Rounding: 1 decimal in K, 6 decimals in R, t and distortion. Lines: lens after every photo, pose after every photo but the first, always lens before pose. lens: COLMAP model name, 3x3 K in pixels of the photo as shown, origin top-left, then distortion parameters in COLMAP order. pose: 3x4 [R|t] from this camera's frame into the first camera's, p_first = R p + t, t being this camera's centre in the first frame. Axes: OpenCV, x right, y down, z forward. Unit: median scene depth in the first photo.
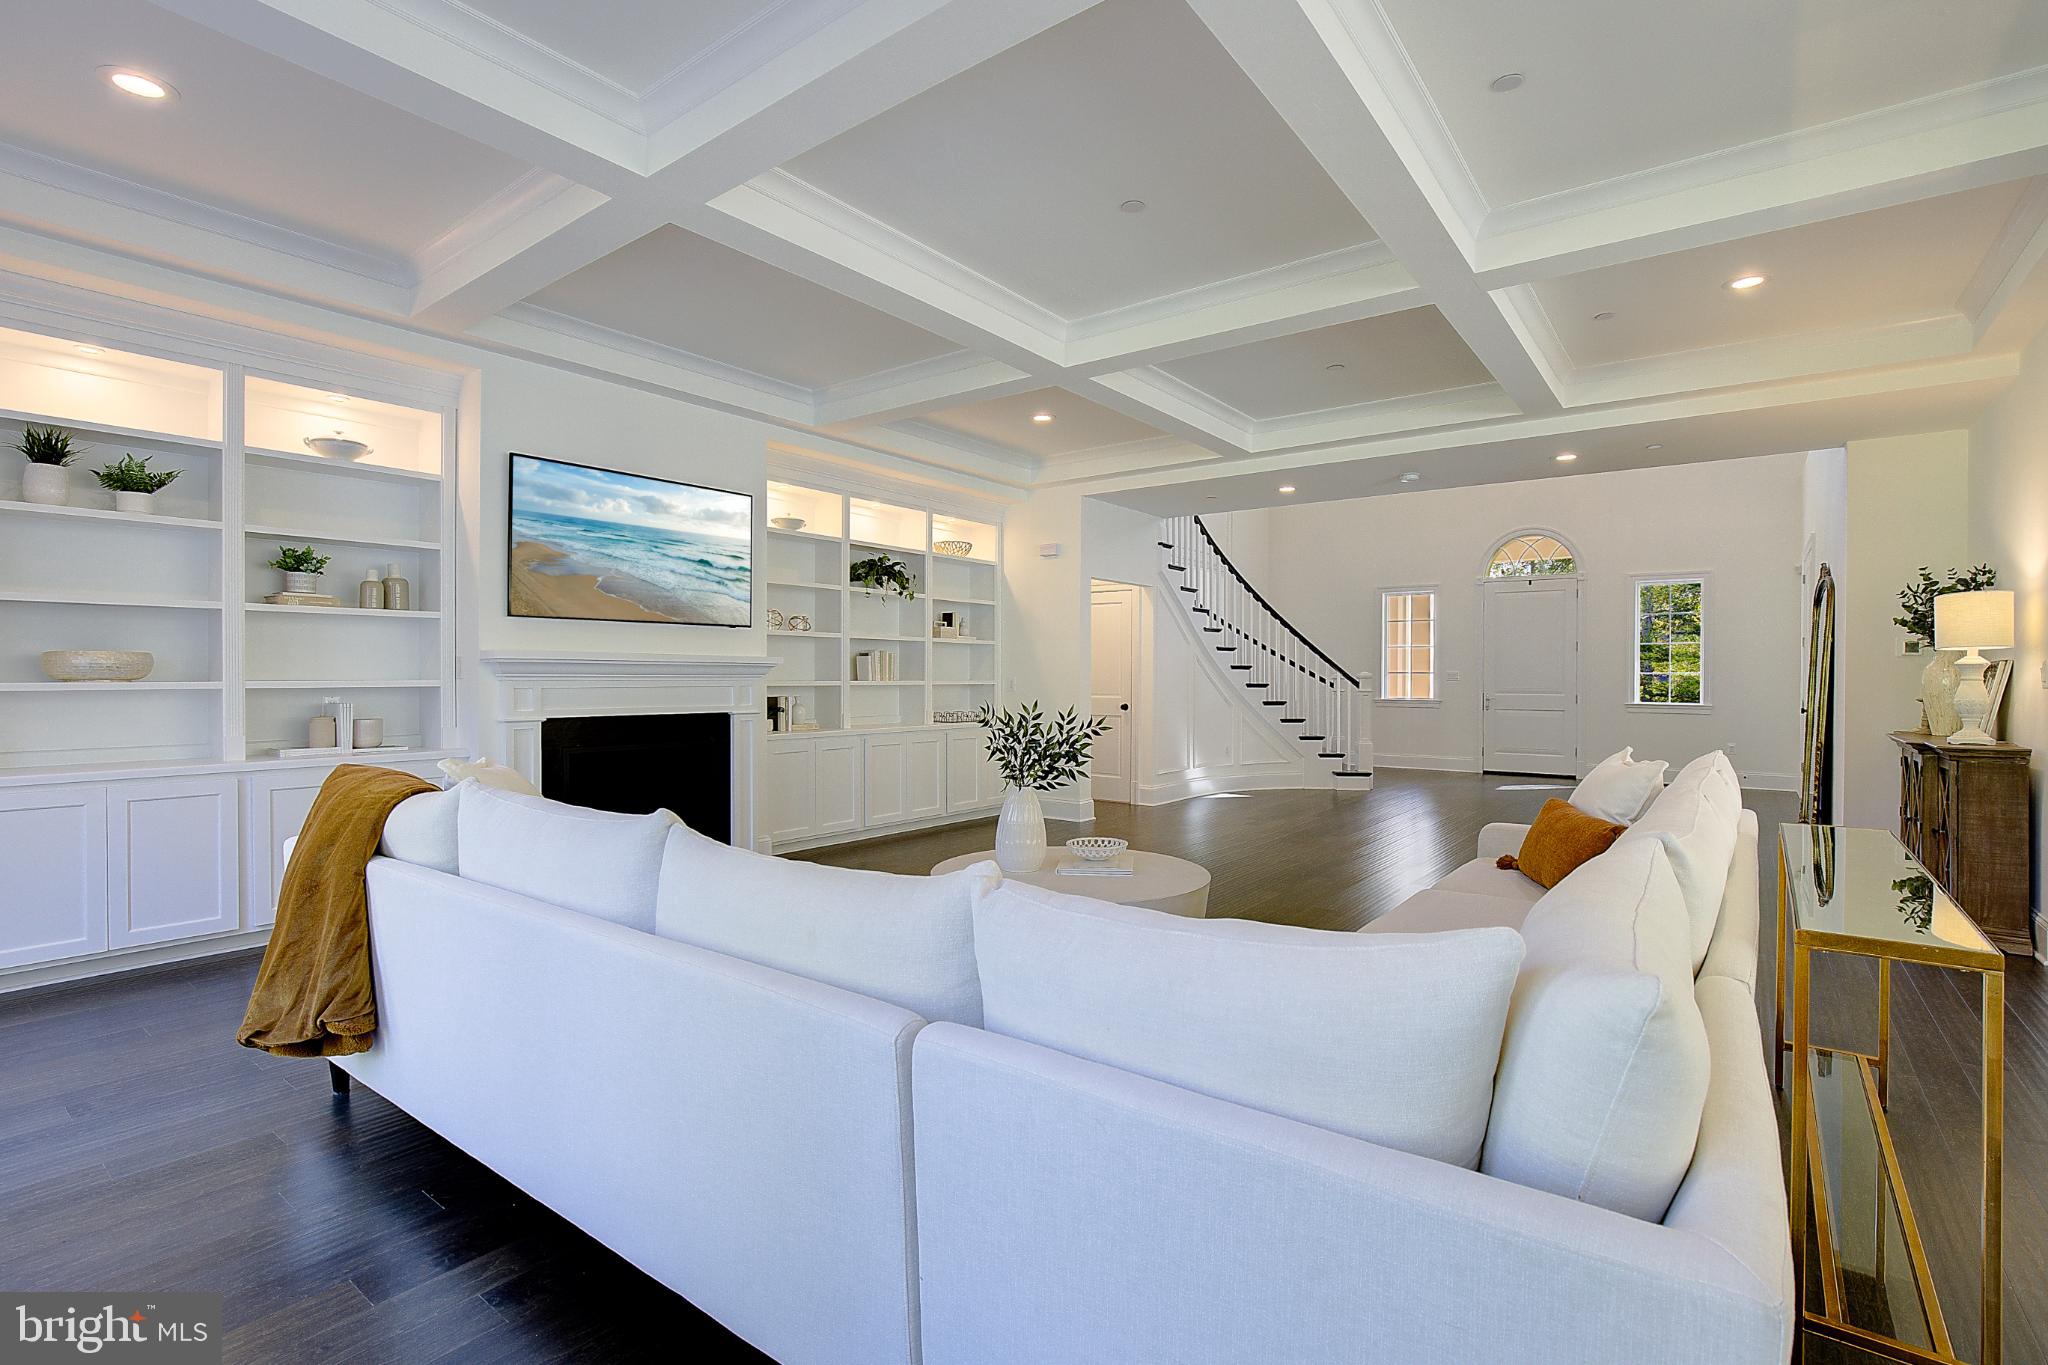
lens RADIAL K [[951.9, 0, 1070.0], [0, 951.9, 678.5], [0, 0, 1]] dist [-0.006421, 0.000961]
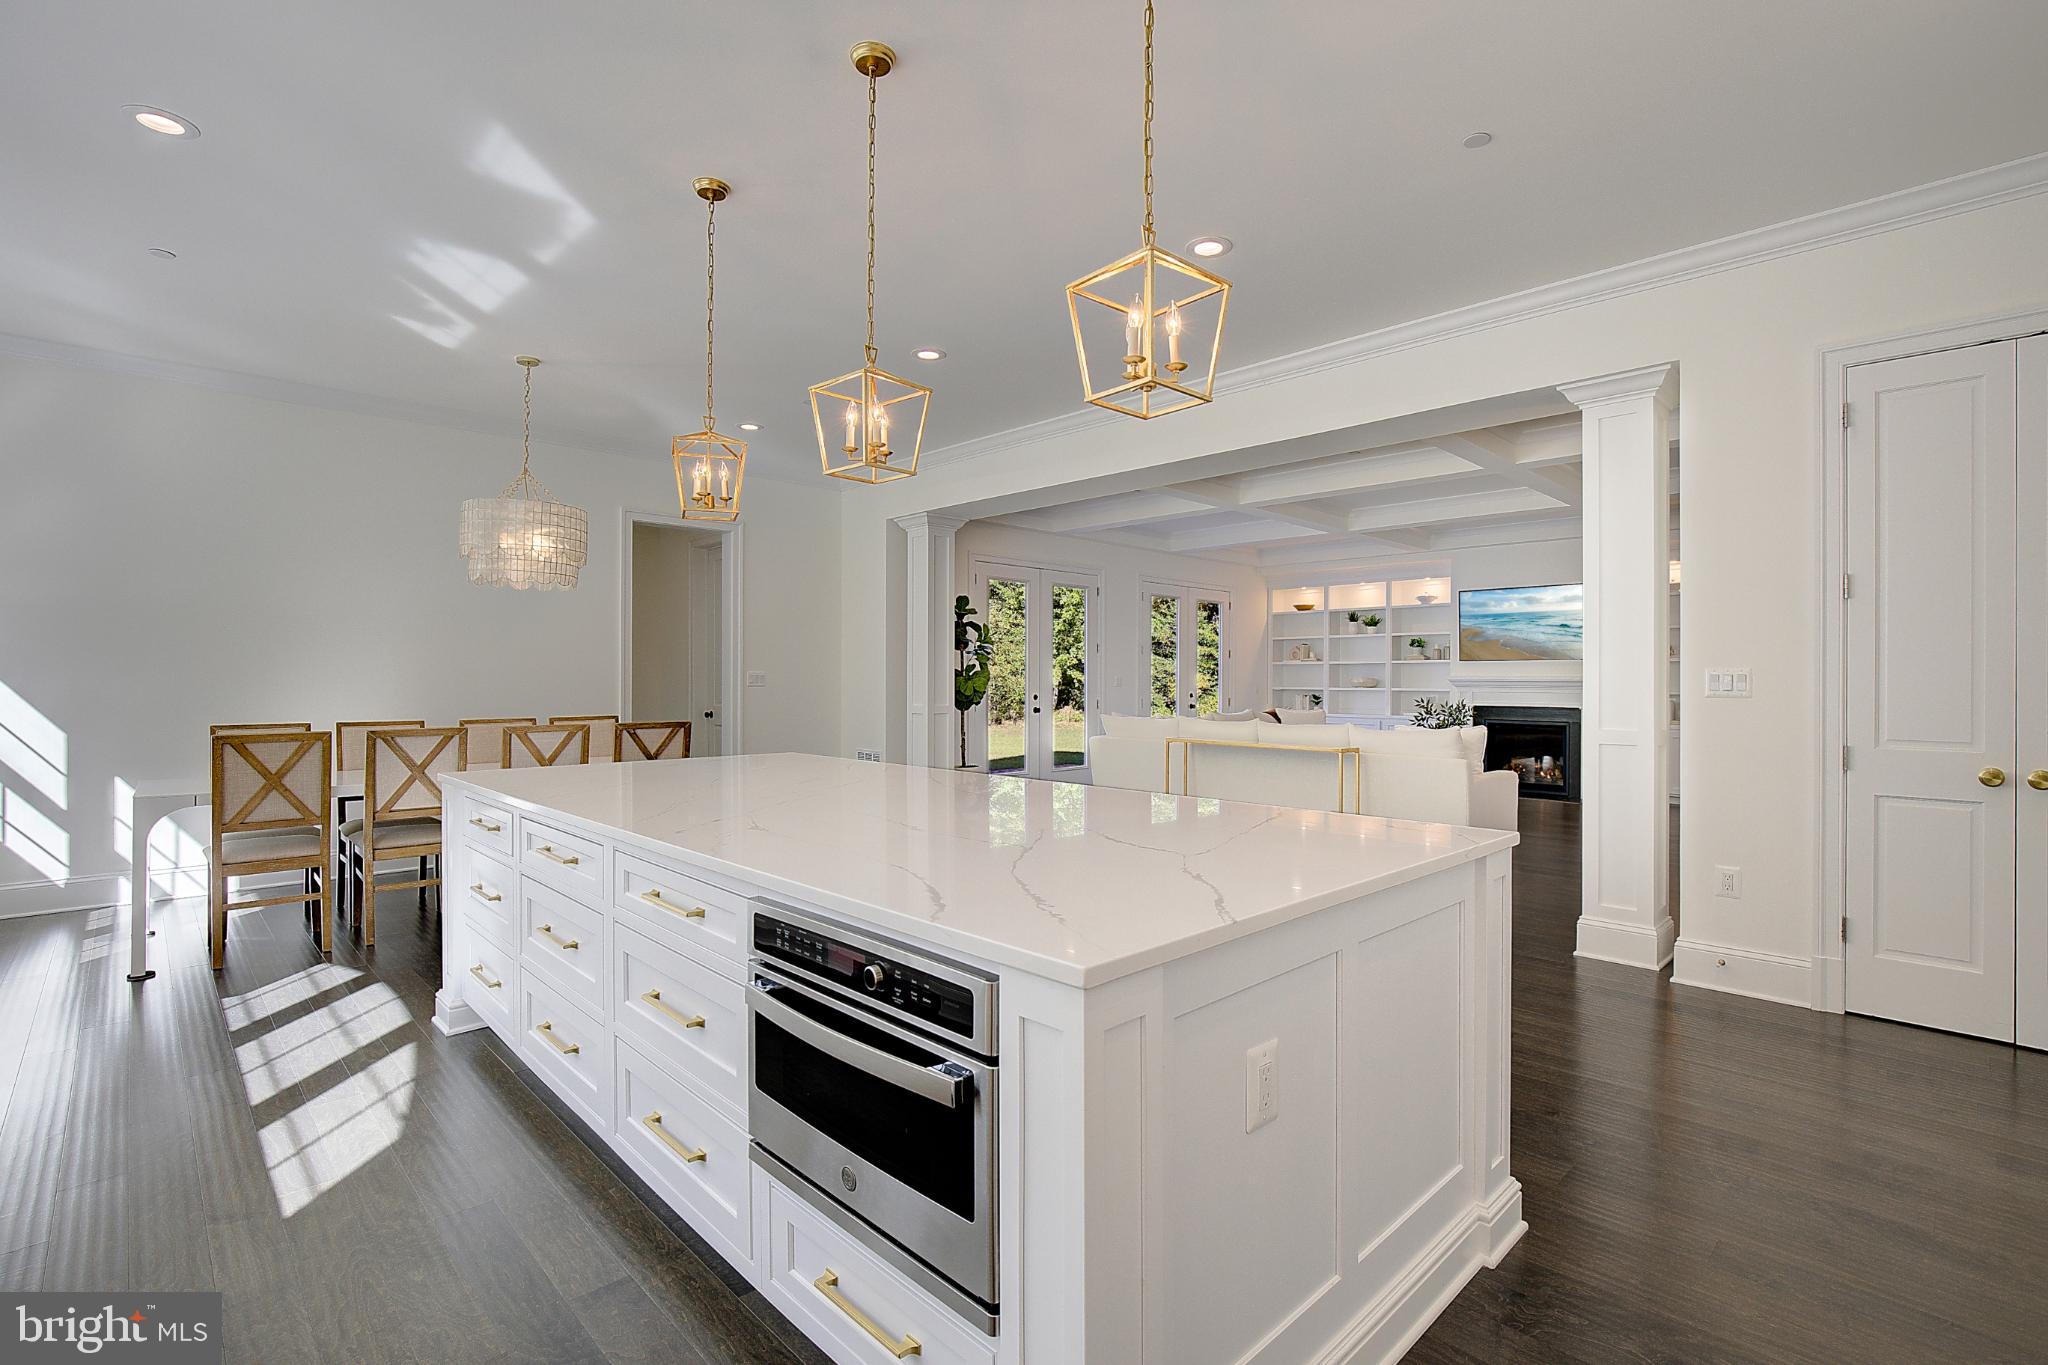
lens RADIAL K [[951.9, 0, 1016.4], [0, 951.9, 669.5], [0, 0, 1]] dist [-0.006421, 0.000961]
pose [[-0.175895, -0.019447, -0.984217, 1.536845], [-0.014071, 0.999752, -0.017240, 0.007226], [0.984308, 0.010816, -0.176125, 0.283512]]
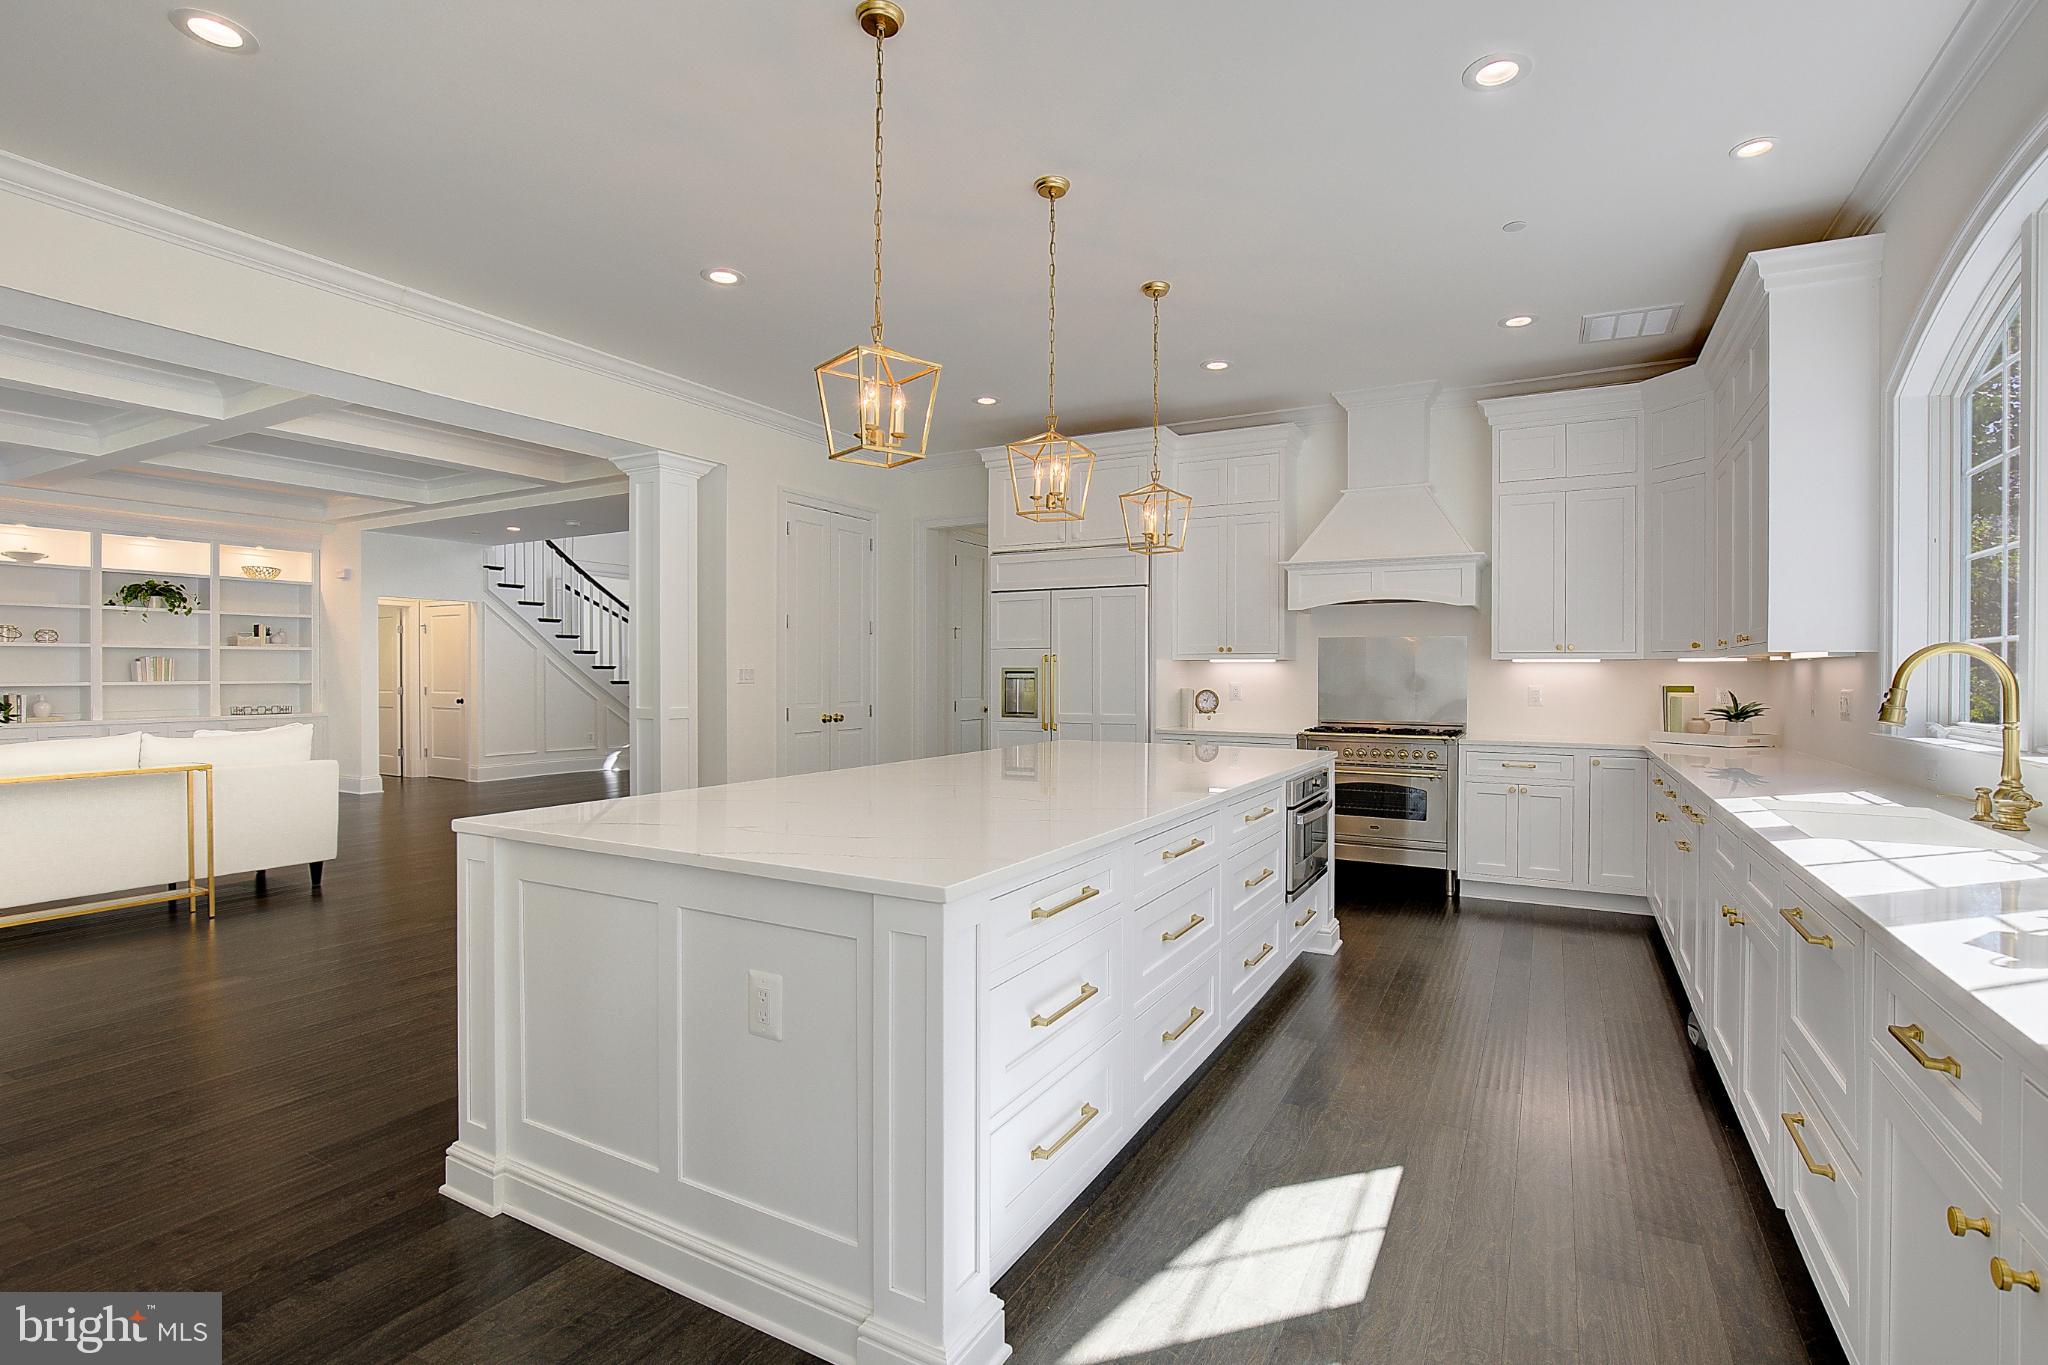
lens RADIAL K [[951.9, 0, 1059.9], [0, 951.9, 667.8], [0, 0, 1]] dist [-0.006421, 0.000961]
pose [[0.989447, -0.007616, 0.144697, 0.990344], [0.008505, 0.999949, -0.005525, 0.001599], [-0.144648, 0.006697, 0.989461, -0.480837]]
